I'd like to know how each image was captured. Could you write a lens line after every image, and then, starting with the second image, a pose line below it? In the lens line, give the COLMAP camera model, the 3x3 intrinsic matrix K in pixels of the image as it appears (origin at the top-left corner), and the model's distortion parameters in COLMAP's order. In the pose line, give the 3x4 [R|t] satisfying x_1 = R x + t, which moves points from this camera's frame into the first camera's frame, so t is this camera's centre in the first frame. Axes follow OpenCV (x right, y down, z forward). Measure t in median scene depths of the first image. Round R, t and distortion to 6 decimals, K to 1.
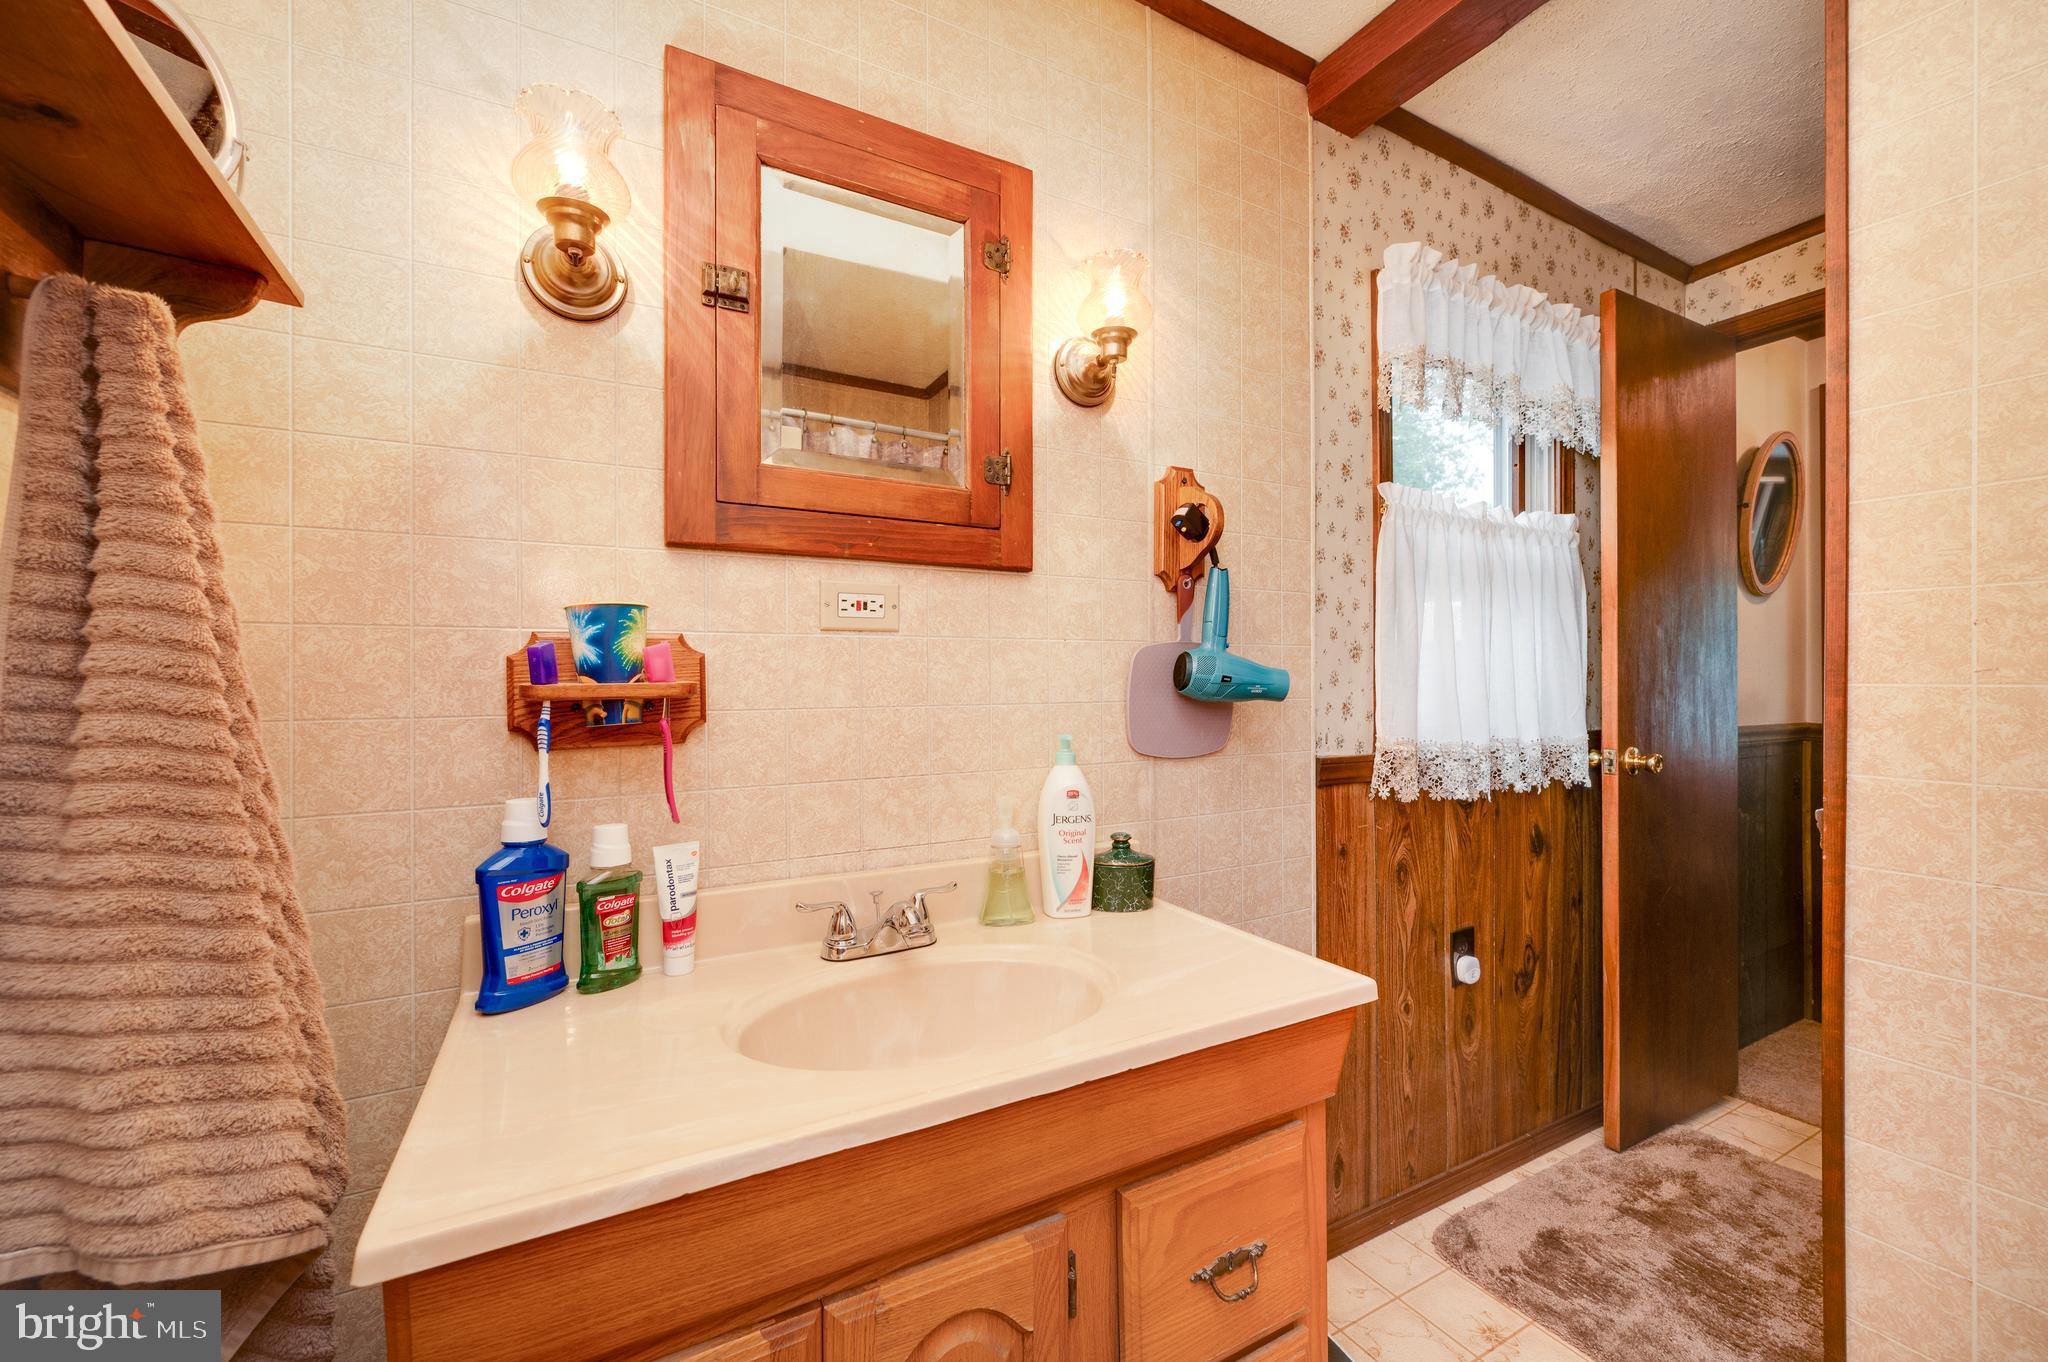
lens RADIAL K [[807.9, 0, 1021.4], [0, 807.9, 690.3], [0, 0, 1]] dist [-0.001084, 0.000087]
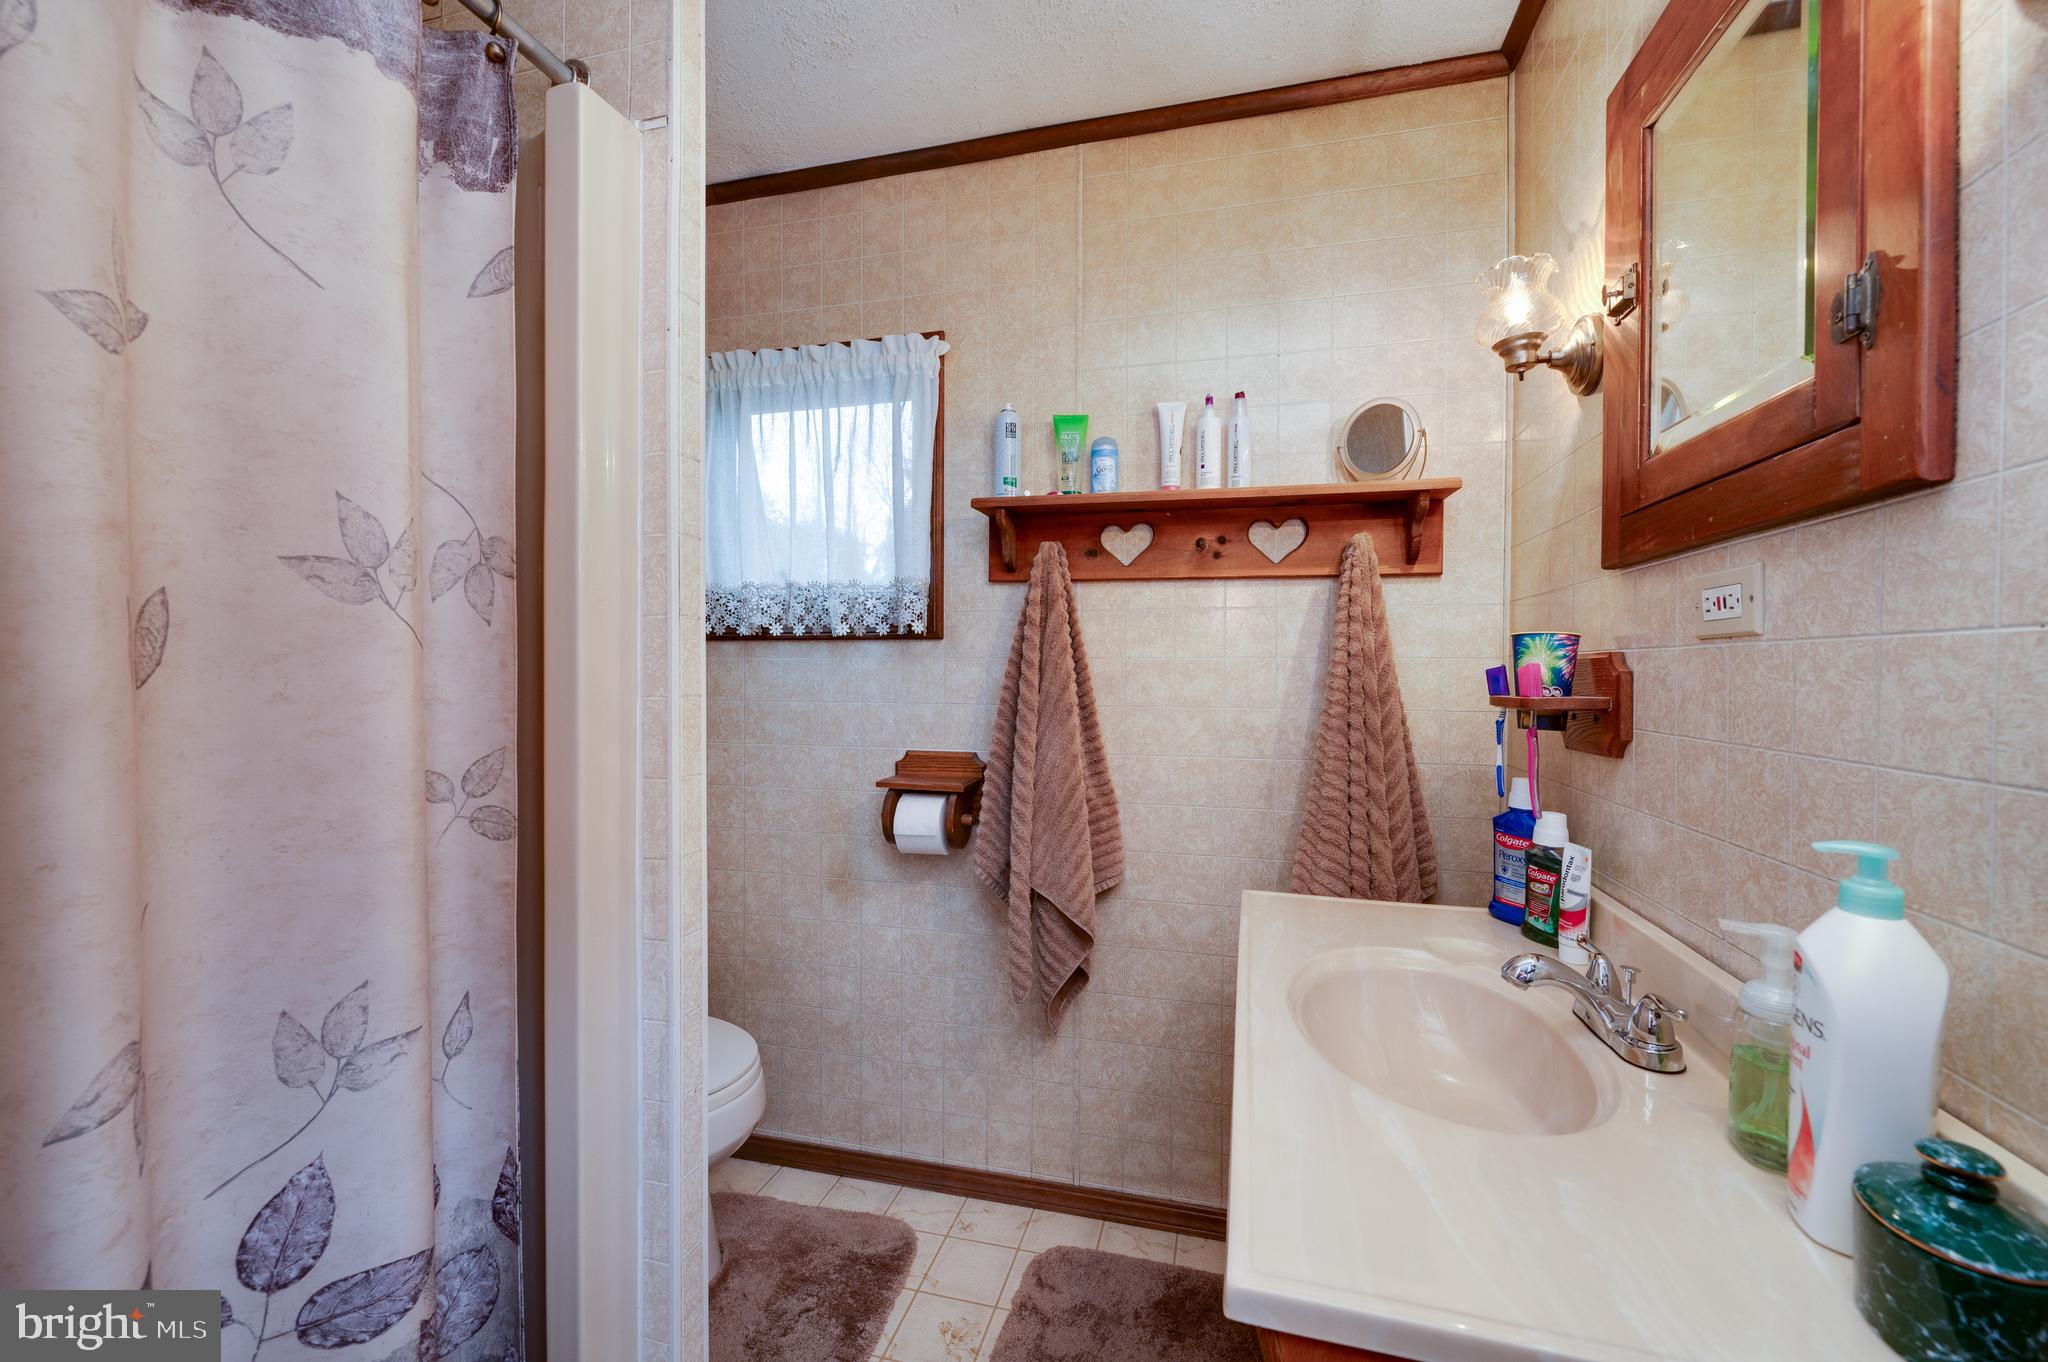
lens RADIAL K [[807.9, 0, 1029.5], [0, 807.9, 674.0], [0, 0, 1]] dist [-0.001084, 0.000087]
pose [[-0.703076, 0.011605, -0.711020, 0.725438], [0.002598, 0.999902, 0.013751, -0.050207], [0.711110, 0.007821, -0.703037, 1.021187]]
